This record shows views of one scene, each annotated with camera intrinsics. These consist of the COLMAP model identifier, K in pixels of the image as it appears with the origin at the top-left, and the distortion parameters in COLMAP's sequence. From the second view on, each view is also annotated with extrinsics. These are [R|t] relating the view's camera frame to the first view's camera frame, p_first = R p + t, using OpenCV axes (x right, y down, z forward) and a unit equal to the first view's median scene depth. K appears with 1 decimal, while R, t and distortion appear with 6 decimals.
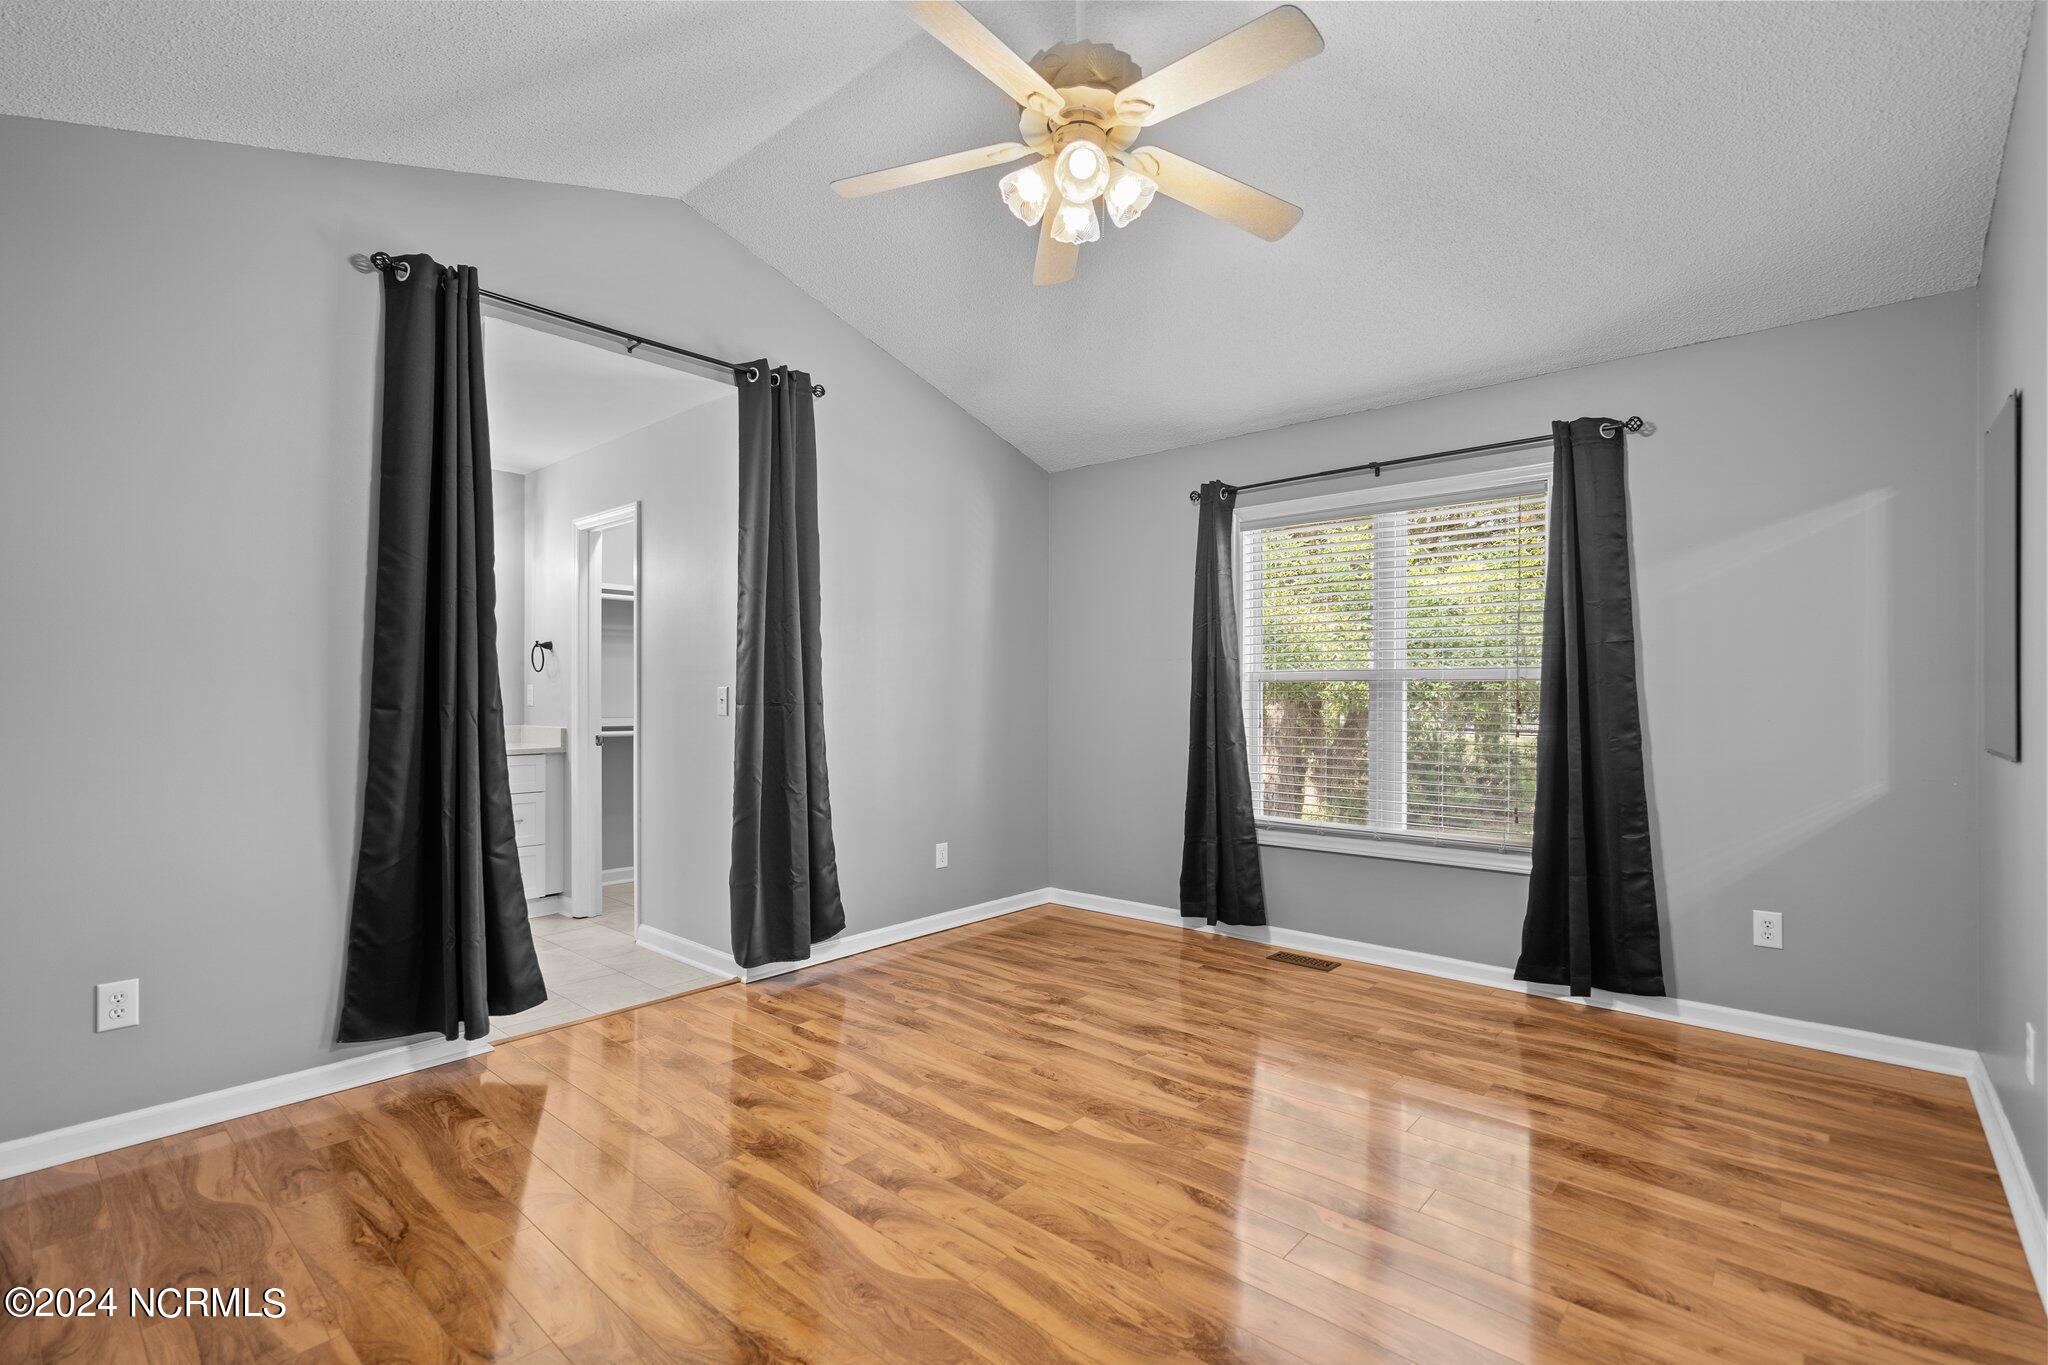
lens RADIAL K [[929.3, 0, 1016.4], [0, 929.3, 697.3], [0, 0, 1]] dist [-0.002784, -0.000023]
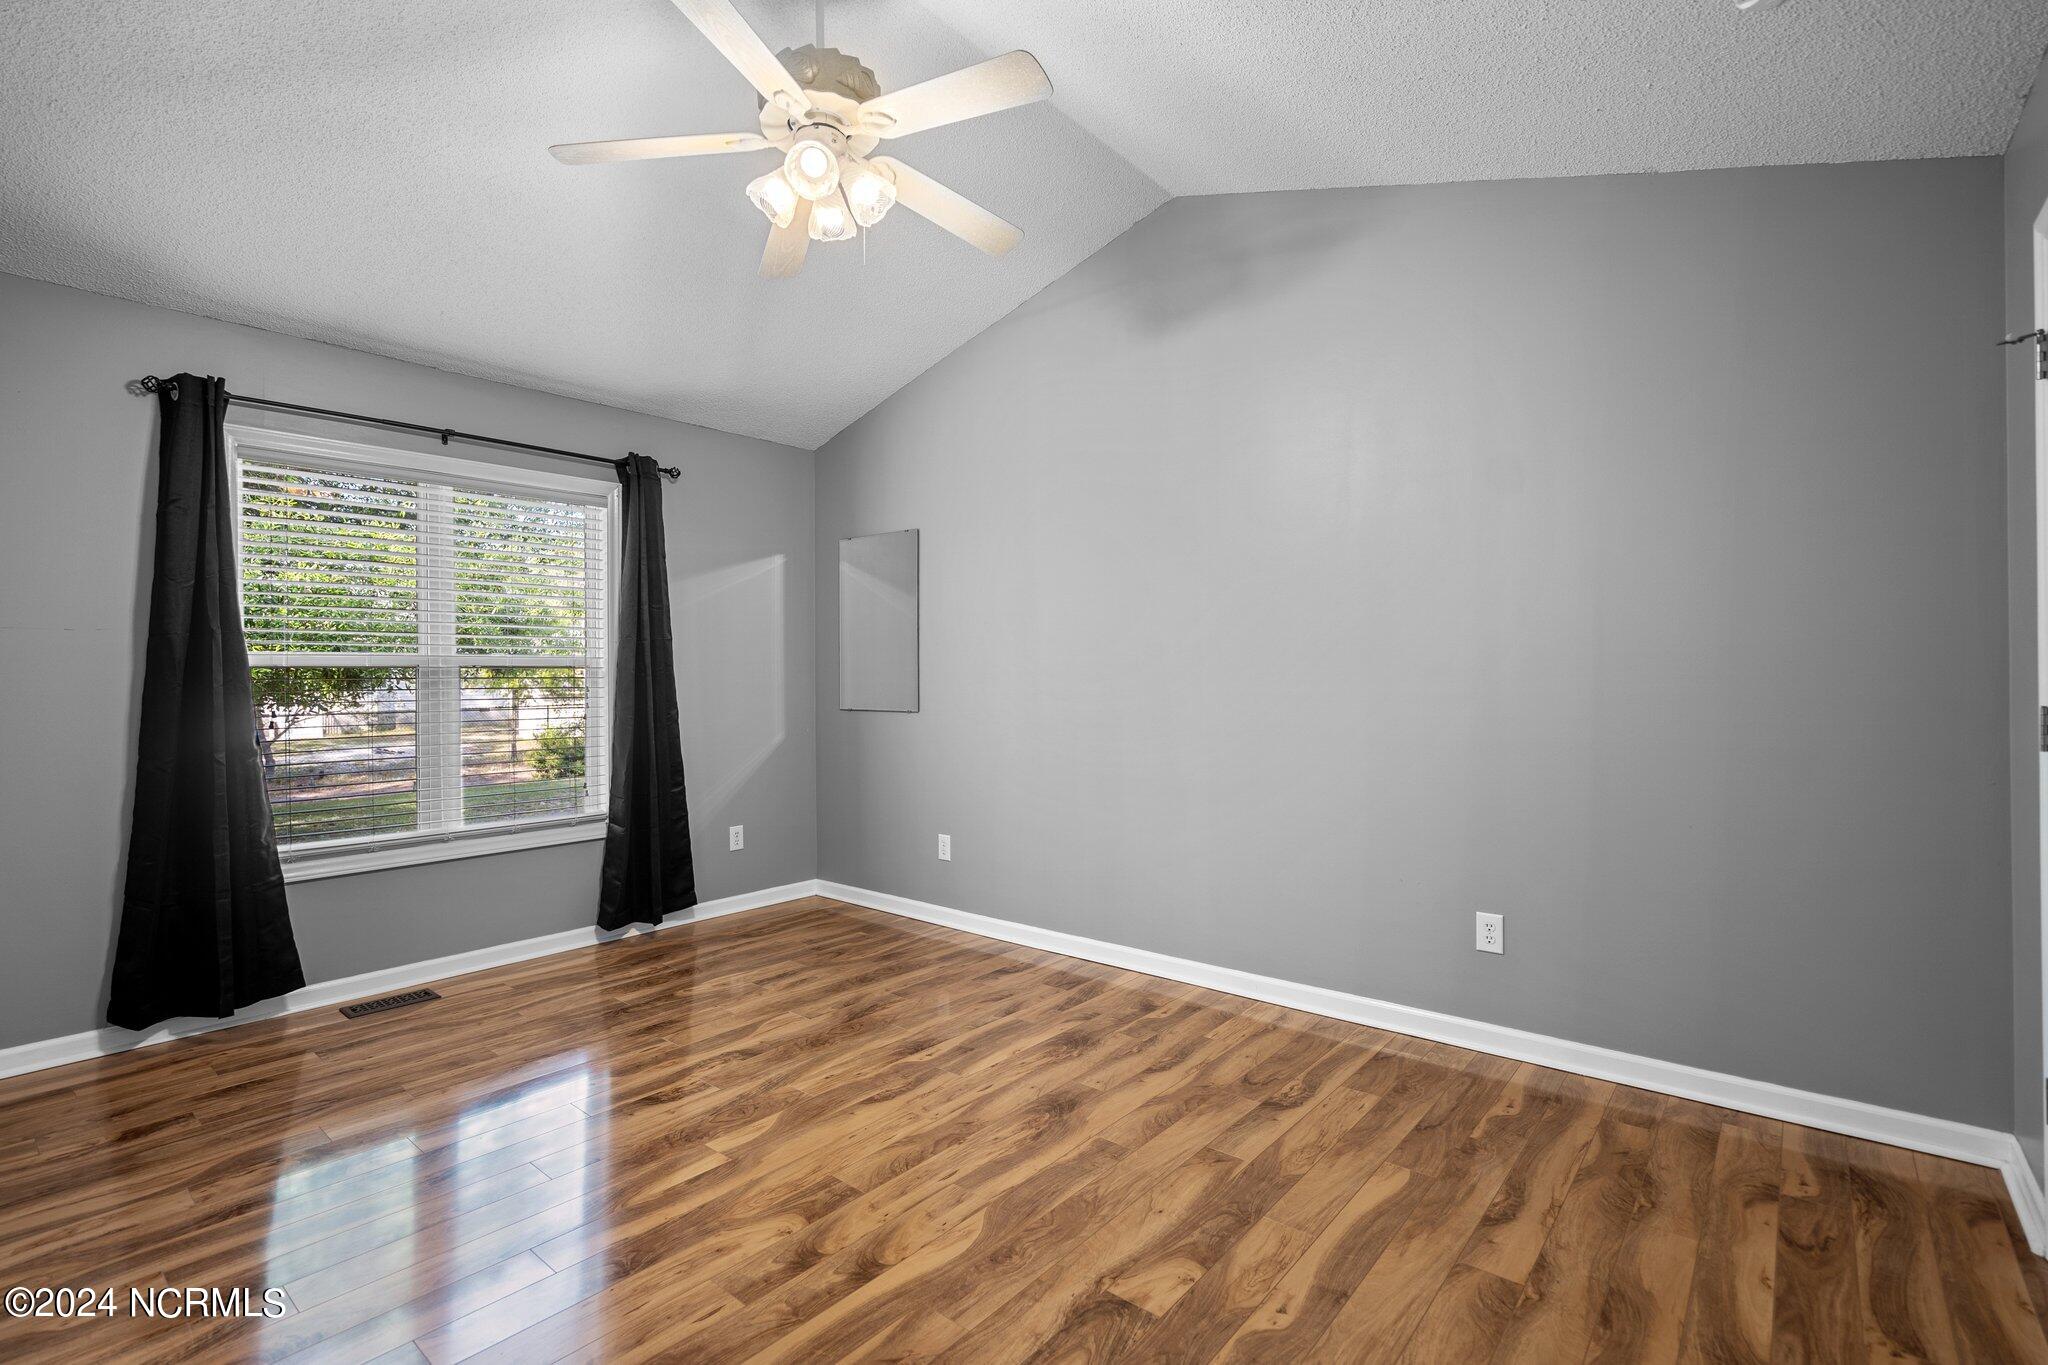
lens RADIAL K [[937.8, 0, 1024.0], [0, 937.8, 682.5], [0, 0, 1]] dist [-0.001556, -0.000016]
pose [[-0.029334, -0.006935, 0.999546, -0.643100], [0.009962, 0.999924, 0.007230, -0.004790], [-0.999520, 0.010170, -0.029263, 0.532746]]
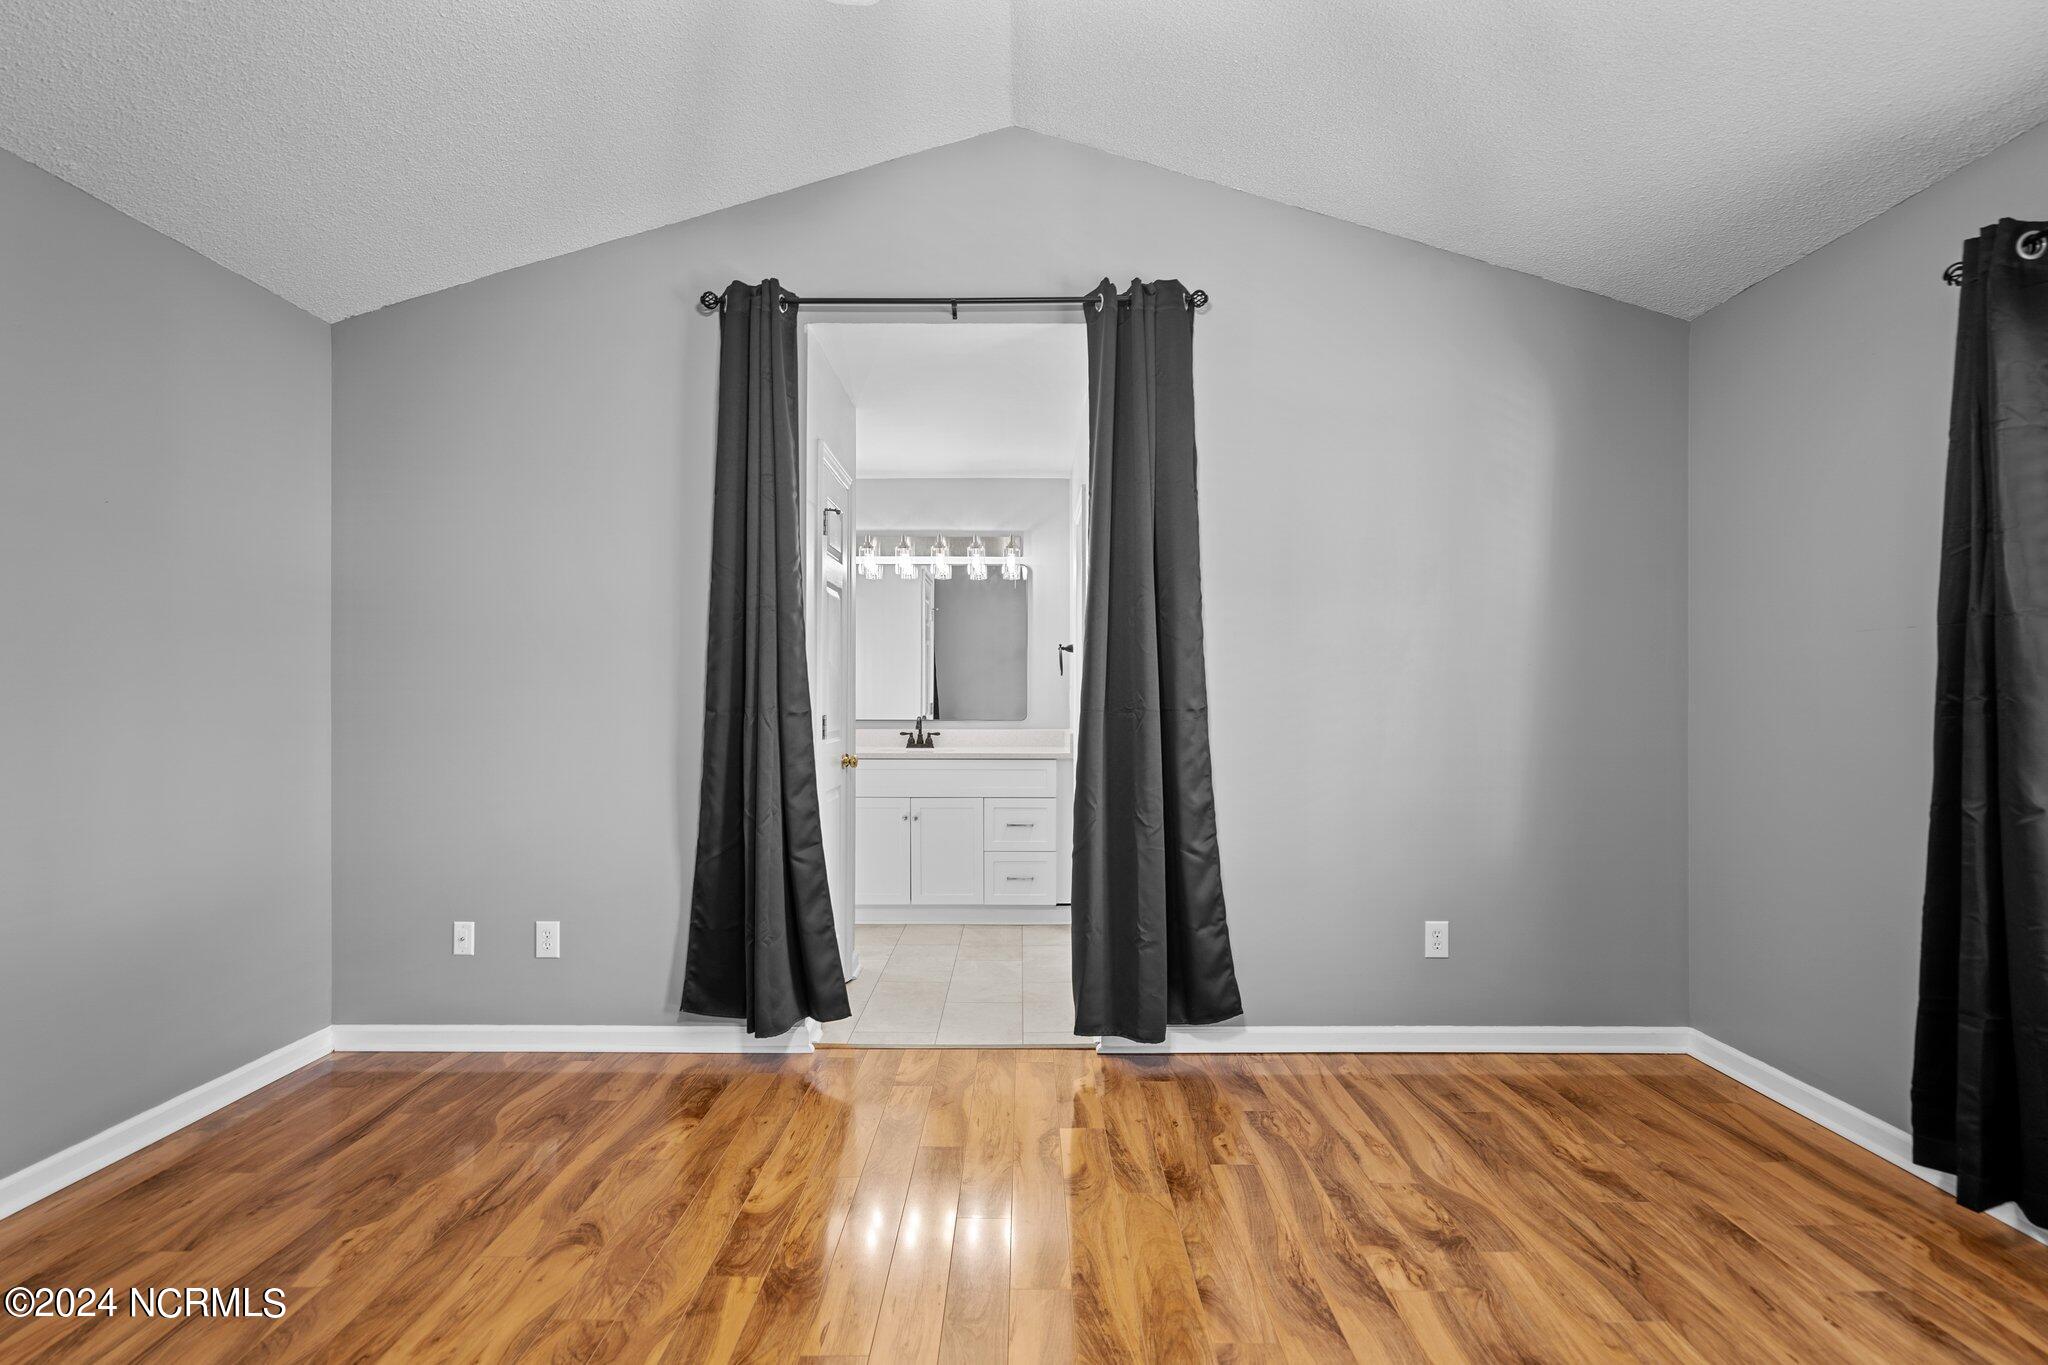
lens RADIAL K [[956.3, 0, 1015.6], [0, 956.3, 699.1], [0, 0, 1]] dist [-0.000653, 0.000125]
pose [[0.656565, -0.000643, -0.754269, 0.320997], [-0.001625, 0.999996, -0.002267, -0.000056], [0.754268, 0.002714, 0.656562, 0.431576]]
